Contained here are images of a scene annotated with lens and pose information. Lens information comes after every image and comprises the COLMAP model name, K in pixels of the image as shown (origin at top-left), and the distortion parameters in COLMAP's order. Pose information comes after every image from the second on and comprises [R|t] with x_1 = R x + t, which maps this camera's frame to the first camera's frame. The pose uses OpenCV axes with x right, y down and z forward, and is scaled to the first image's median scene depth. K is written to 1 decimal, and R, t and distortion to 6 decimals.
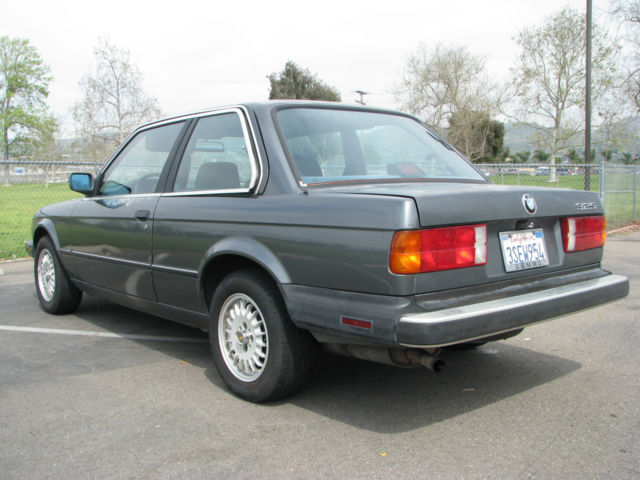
lens RADIAL K [[692.9, 0, 317.1], [0, 692.9, 237.3], [0, 0, 1]] dist [-0.089109, 0.000000]
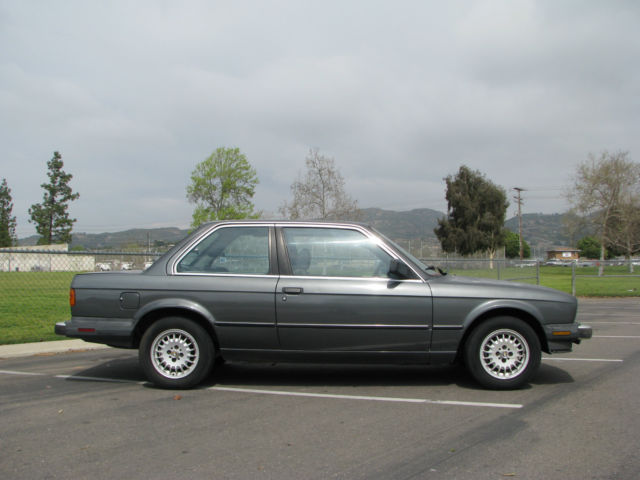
lens RADIAL K [[692.9, 0, 329.7], [0, 692.9, 244.7], [0, 0, 1]] dist [-0.089109, 0.000000]
pose [[0.984688, -0.001372, -0.174320, -0.069750], [-0.019526, 0.992809, -0.118109, 0.018587], [0.173228, 0.119705, 0.977580, -0.174988]]
